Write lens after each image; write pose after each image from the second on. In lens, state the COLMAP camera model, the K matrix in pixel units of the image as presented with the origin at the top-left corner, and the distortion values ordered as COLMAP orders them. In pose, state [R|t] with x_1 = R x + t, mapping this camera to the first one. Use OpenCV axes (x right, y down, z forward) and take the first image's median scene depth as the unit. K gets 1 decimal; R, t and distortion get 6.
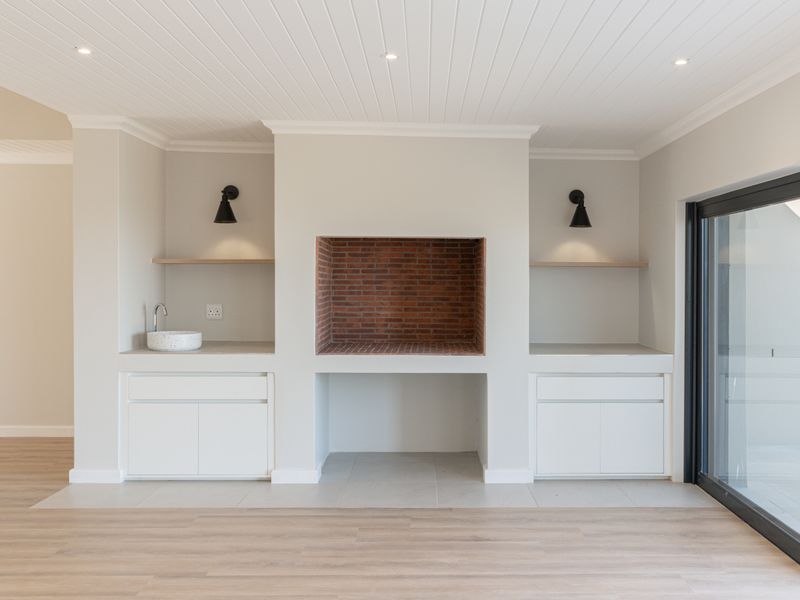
lens RADIAL K [[621.6, 0, 398.6], [0, 621.6, 289.1], [0, 0, 1]] dist [-0.001264, 0.002928]
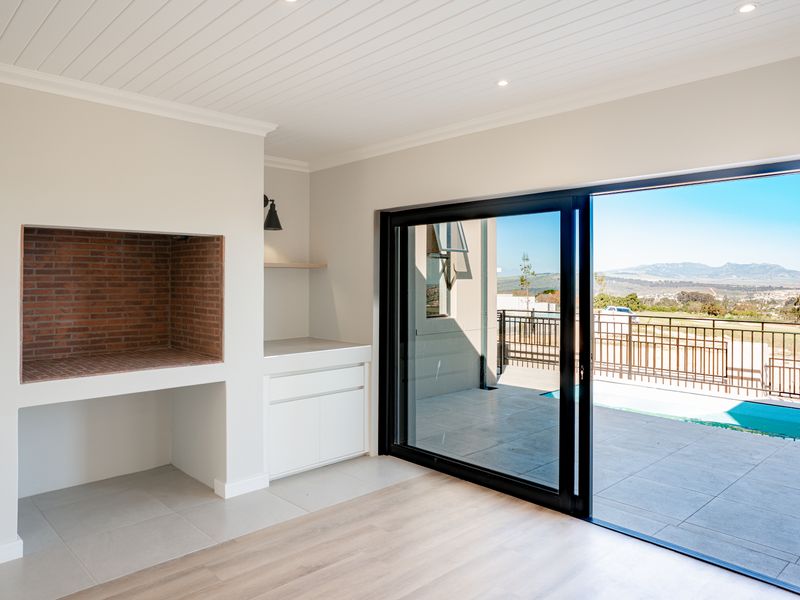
lens RADIAL K [[560.9, 0, 398.1], [0, 560.9, 287.1], [0, 0, 1]] dist [0.002797, 0.003514]
pose [[0.797267, -0.014950, 0.603442, -0.121668], [0.015927, 0.999866, 0.003728, -0.003860], [-0.603417, 0.006639, 0.797398, 0.129985]]
